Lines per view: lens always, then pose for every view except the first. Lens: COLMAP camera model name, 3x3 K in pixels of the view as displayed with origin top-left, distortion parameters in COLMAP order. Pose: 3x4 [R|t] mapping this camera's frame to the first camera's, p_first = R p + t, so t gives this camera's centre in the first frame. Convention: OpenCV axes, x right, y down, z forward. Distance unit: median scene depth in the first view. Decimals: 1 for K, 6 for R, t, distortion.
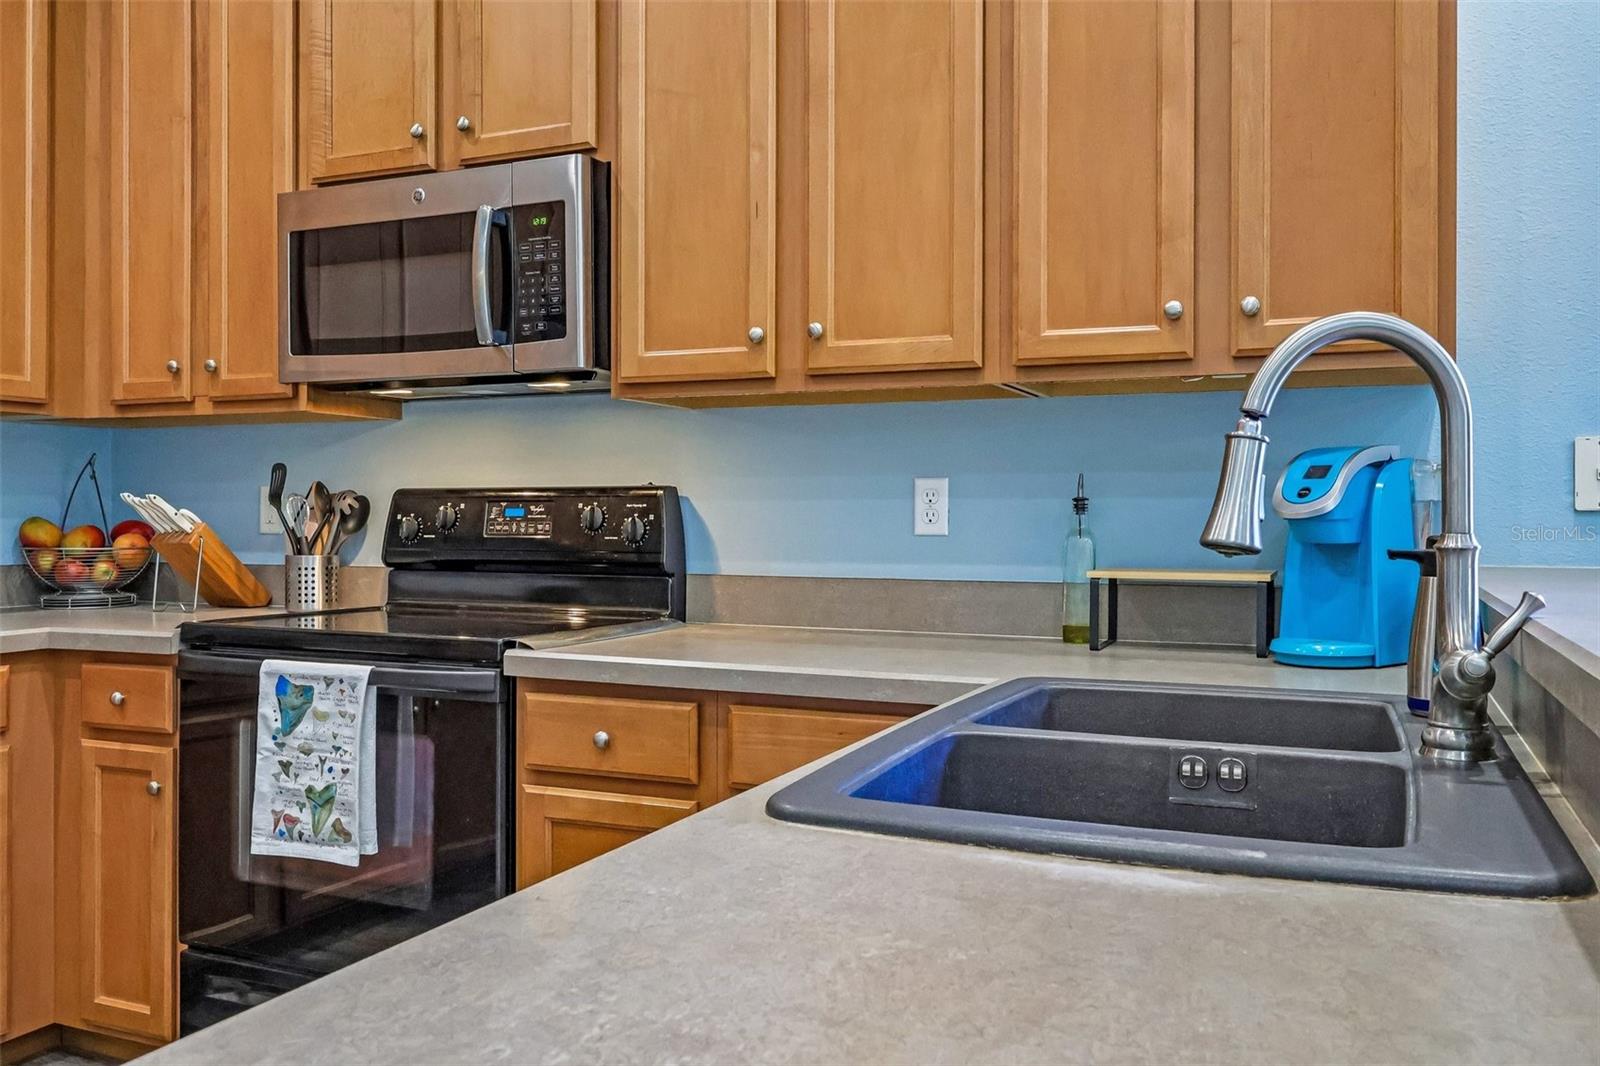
lens RADIAL K [[1273.0, 0, 793.2], [0, 1273.0, 519.0], [0, 0, 1]] dist [-0.006518, 0.010727]
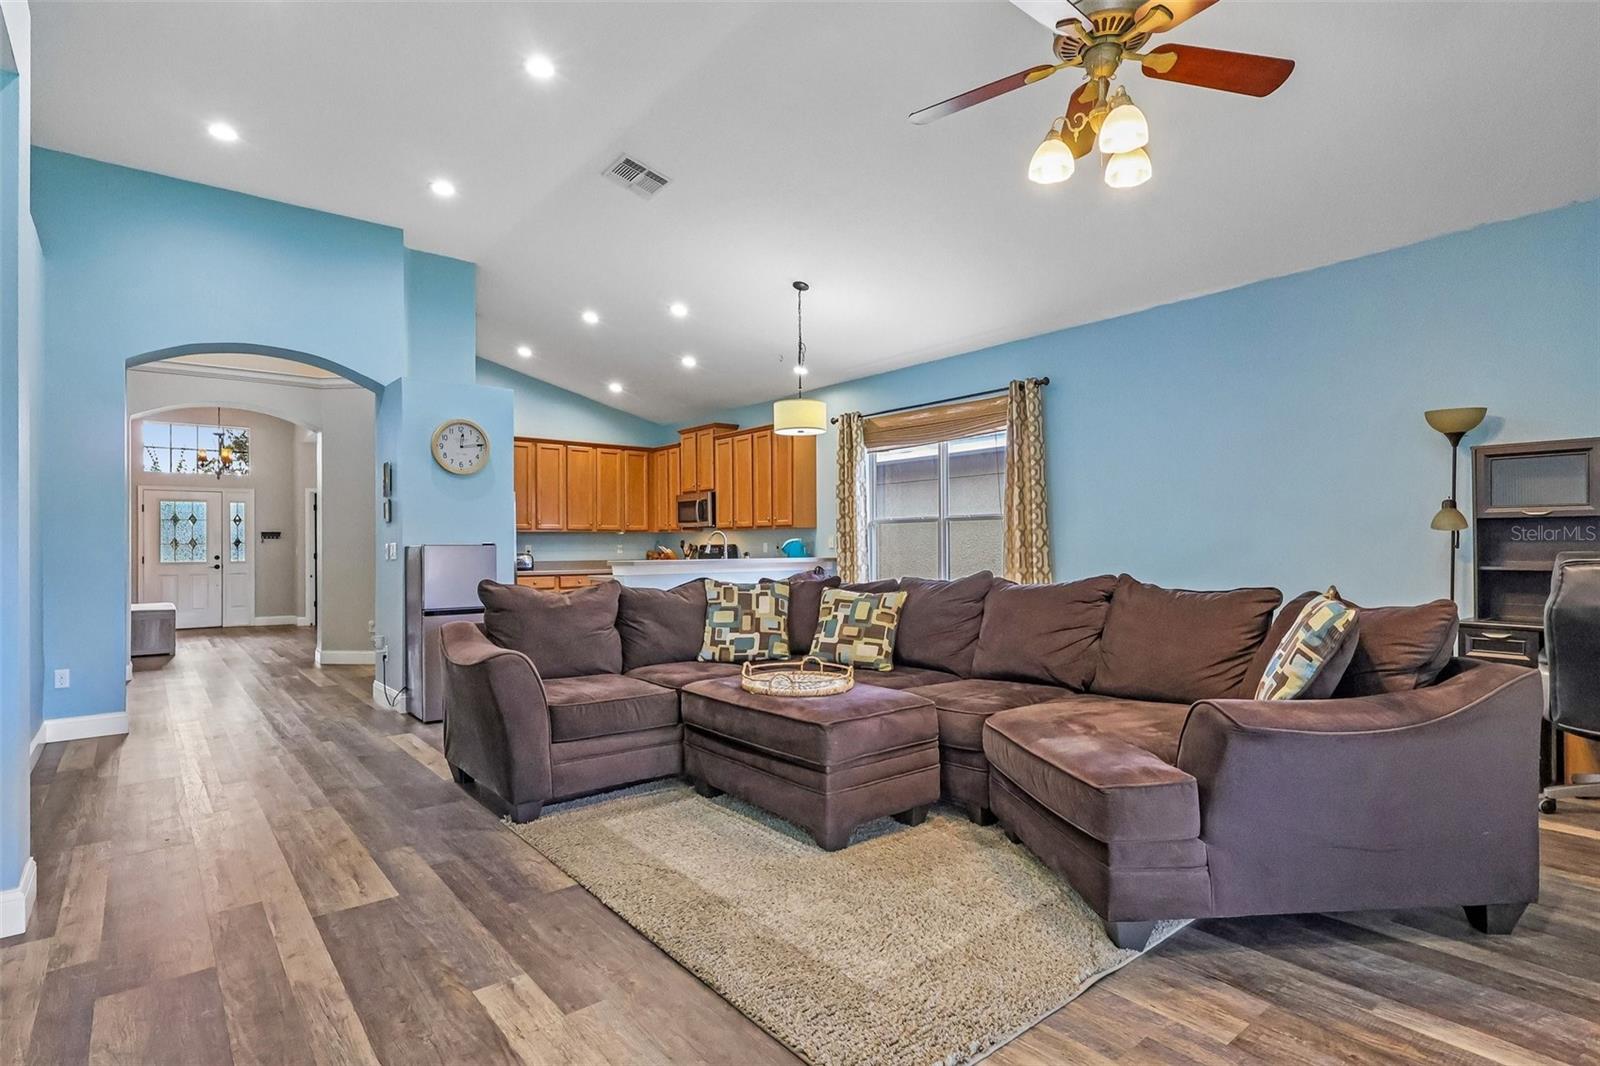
lens RADIAL K [[812.1, 0, 789.7], [0, 812.1, 540.5], [0, 0, 1]] dist [0.000578, 0.000307]
pose [[0.882825, -0.014582, -0.469475, 1.891019], [0.008645, 0.999853, -0.014798, 0.012157], [0.469622, 0.009005, 0.882822, -2.146387]]
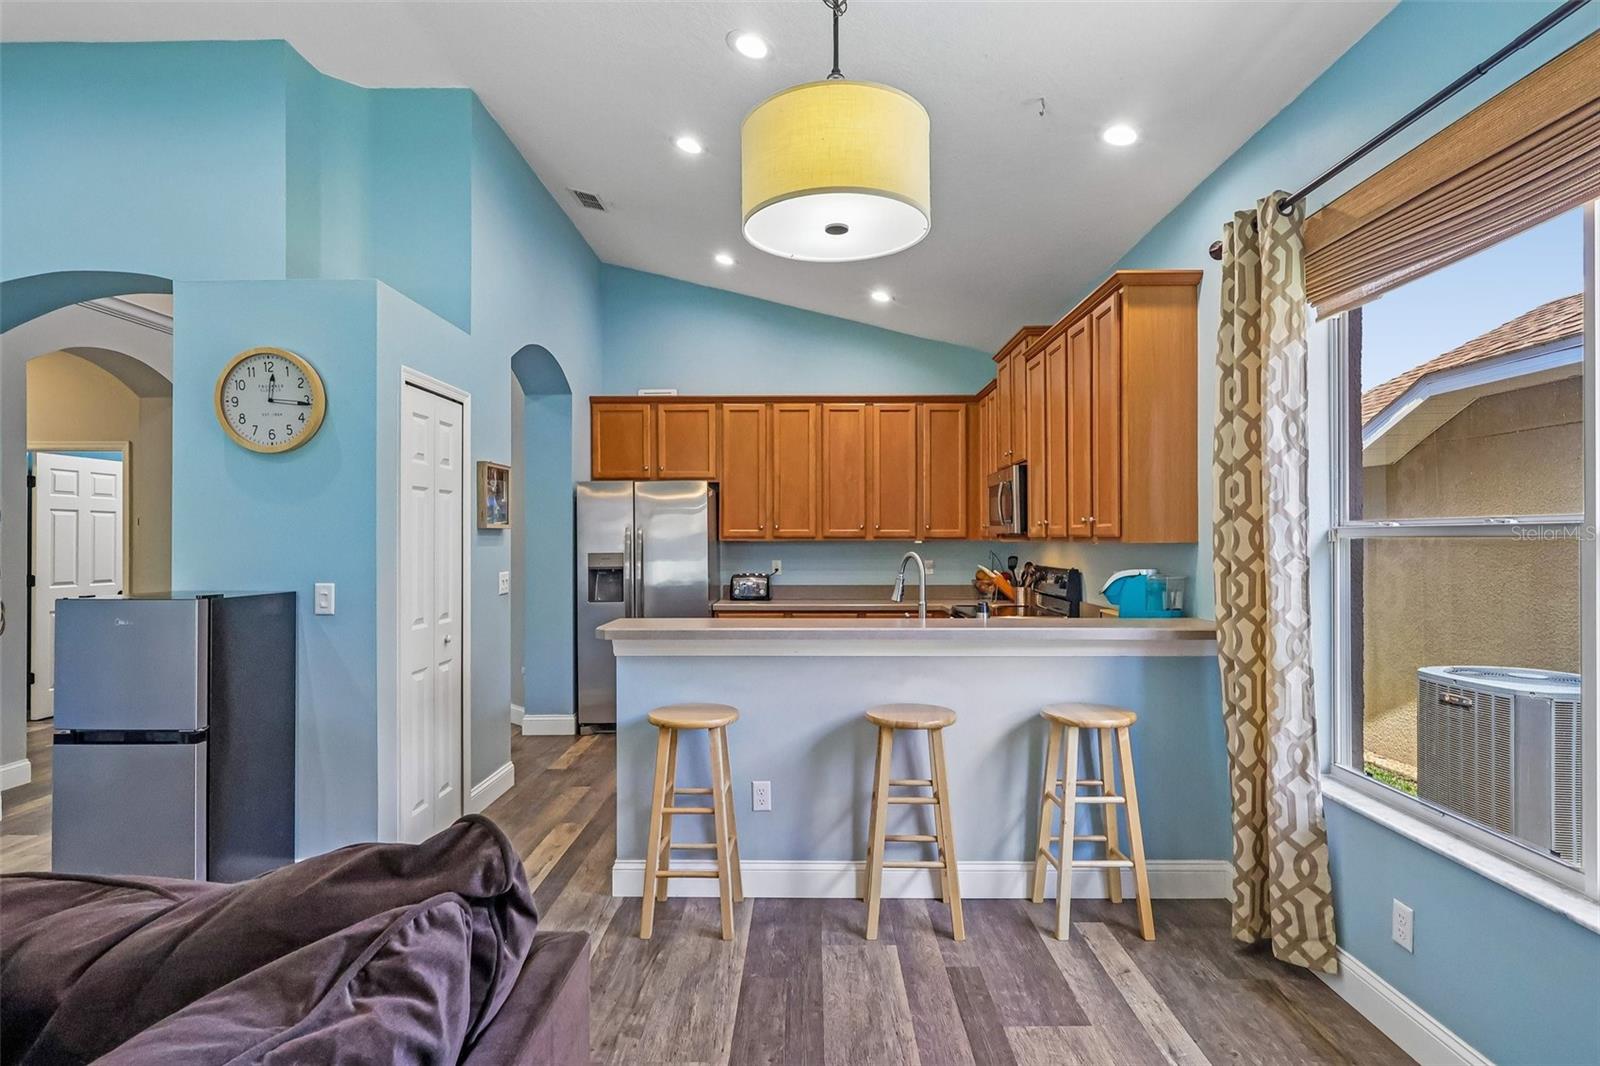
lens RADIAL K [[812.1, 0, 803.7], [0, 812.1, 537.2], [0, 0, 1]] dist [0.000578, 0.000307]
pose [[0.390072, -0.006020, -0.920765, 1.372152], [0.000939, 0.999981, -0.006140, -0.089885], [0.920784, 0.001530, 0.390070, -0.245221]]
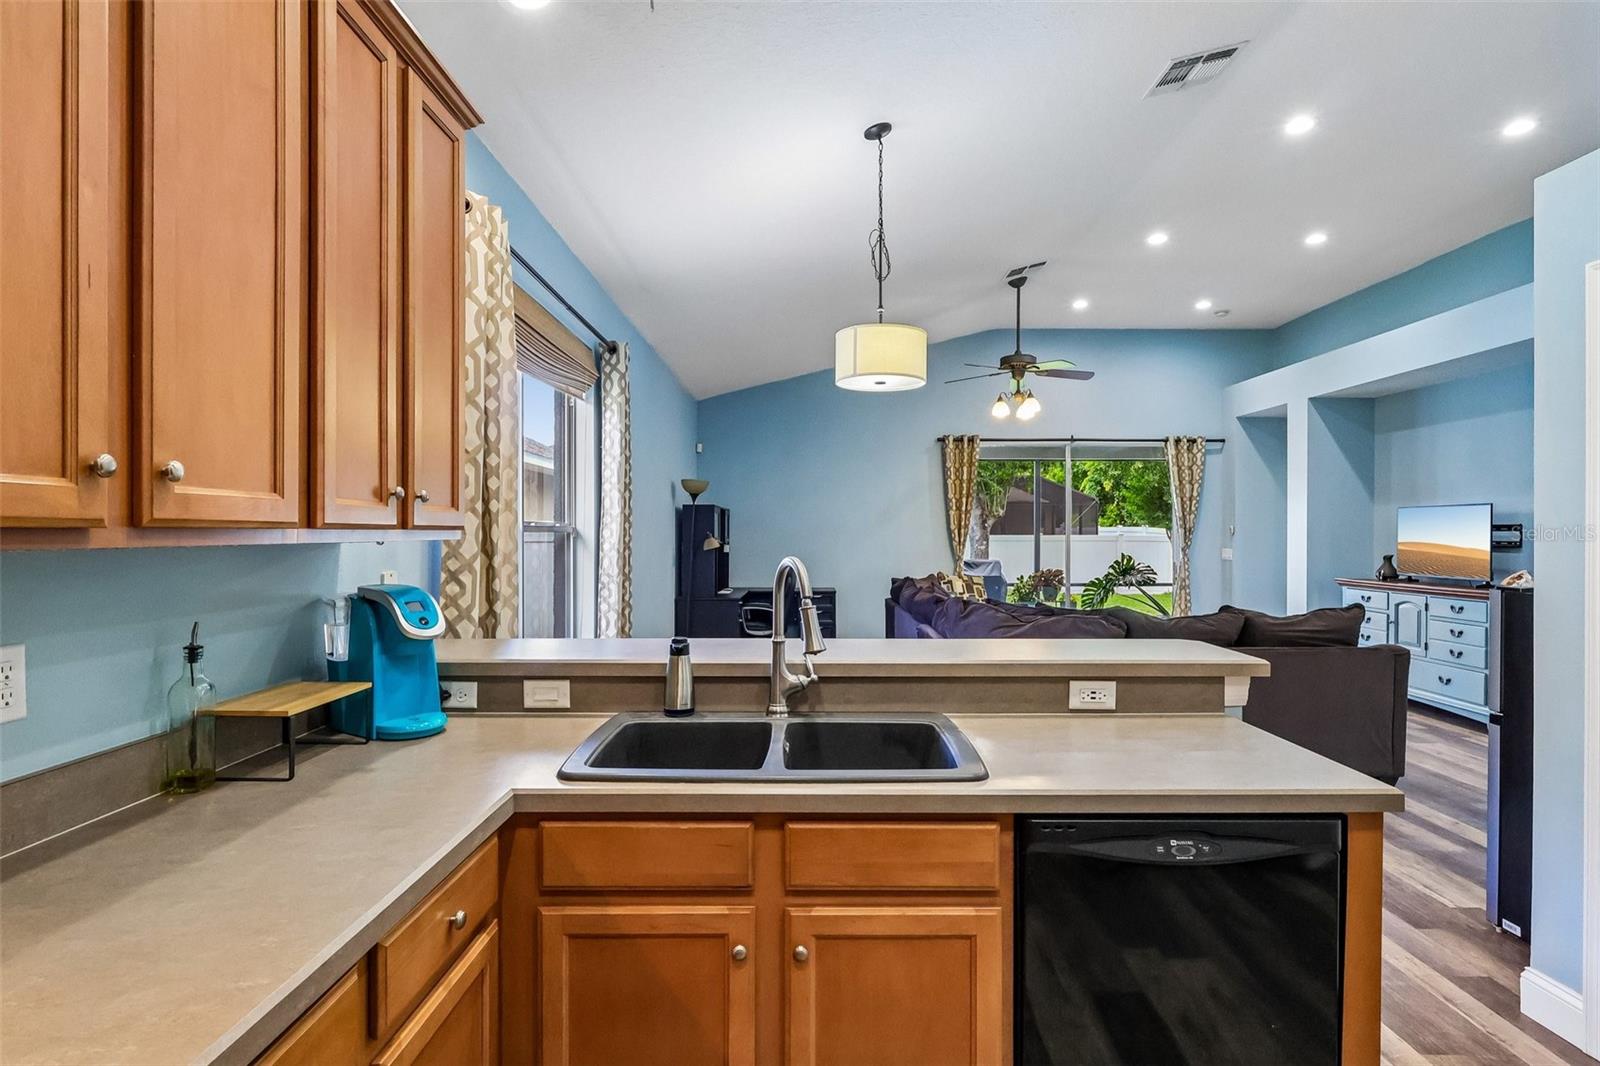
lens RADIAL K [[812.1, 0, 780.0], [0, 812.1, 537.5], [0, 0, 1]] dist [0.000578, 0.000307]
pose [[-0.401228, -0.008061, 0.915943, -0.498949], [0.001207, 0.999956, 0.009329, -0.098603], [-0.915978, 0.004848, -0.401200, 0.758323]]
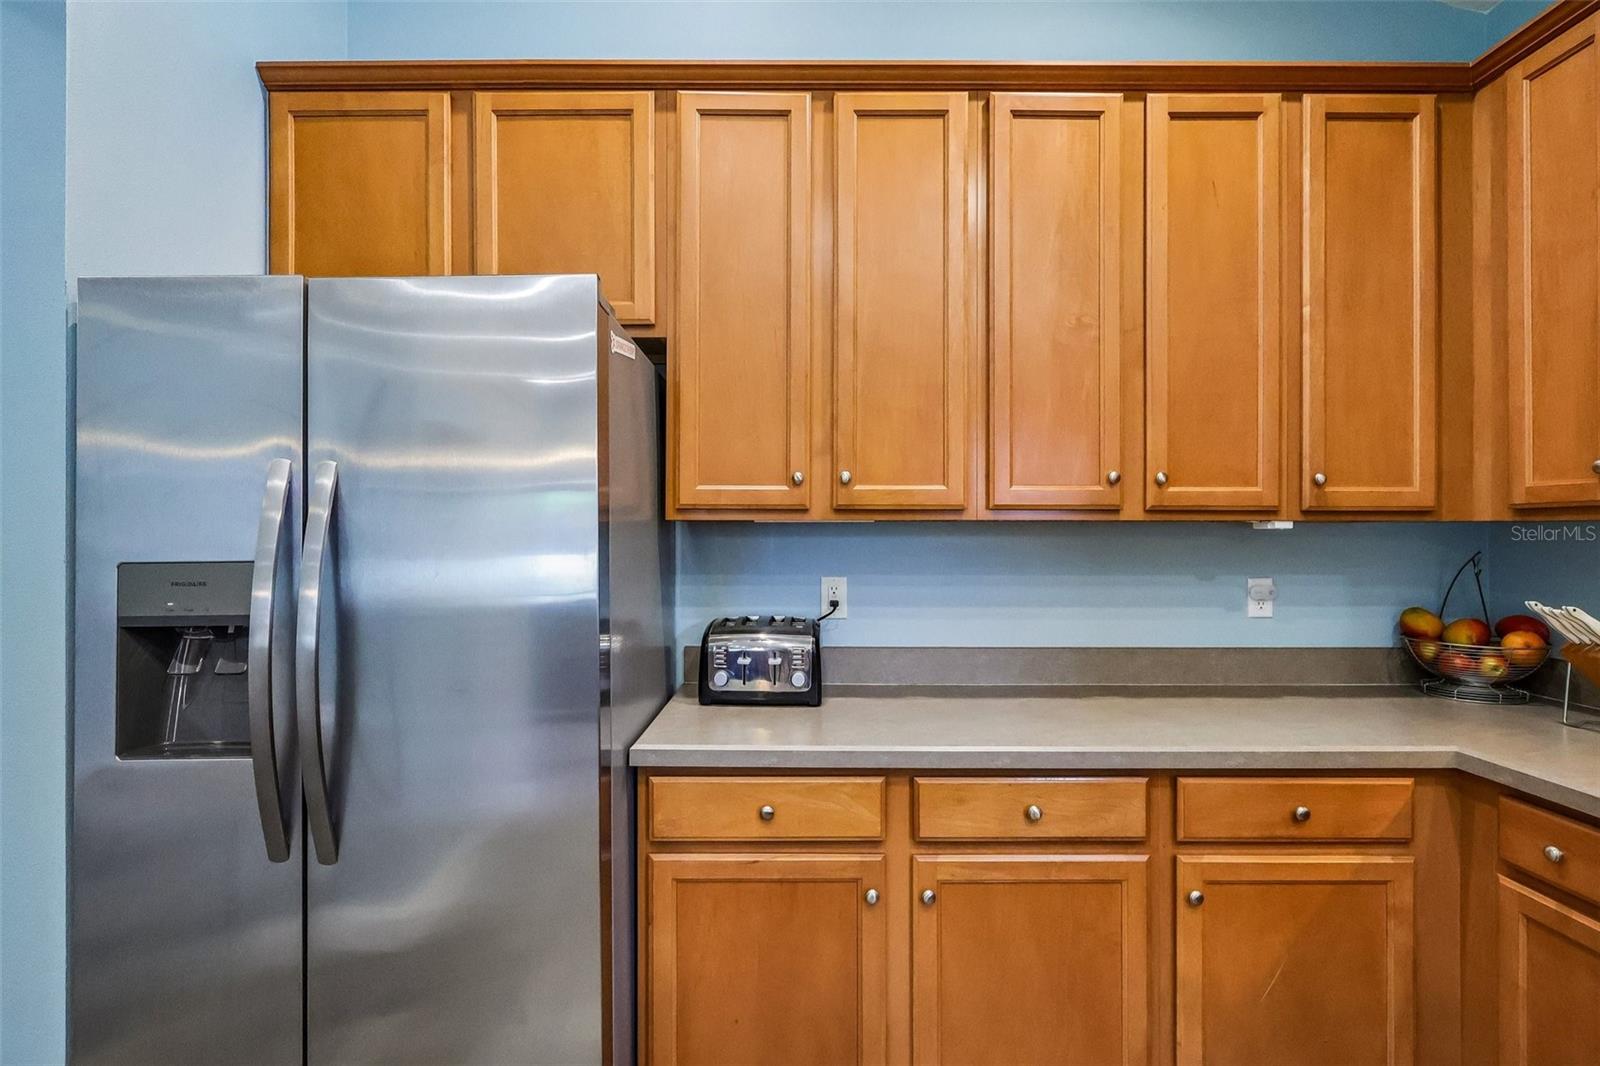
lens RADIAL K [[763.0, 0, 798.5], [0, 763.0, 531.3], [0, 0, 1]] dist [0.001317, -0.002891]
pose [[0.397630, -0.007315, -0.917517, -0.245933], [-0.000975, 0.999964, -0.008395, -0.077381], [0.917545, 0.004232, 0.397609, 0.296834]]
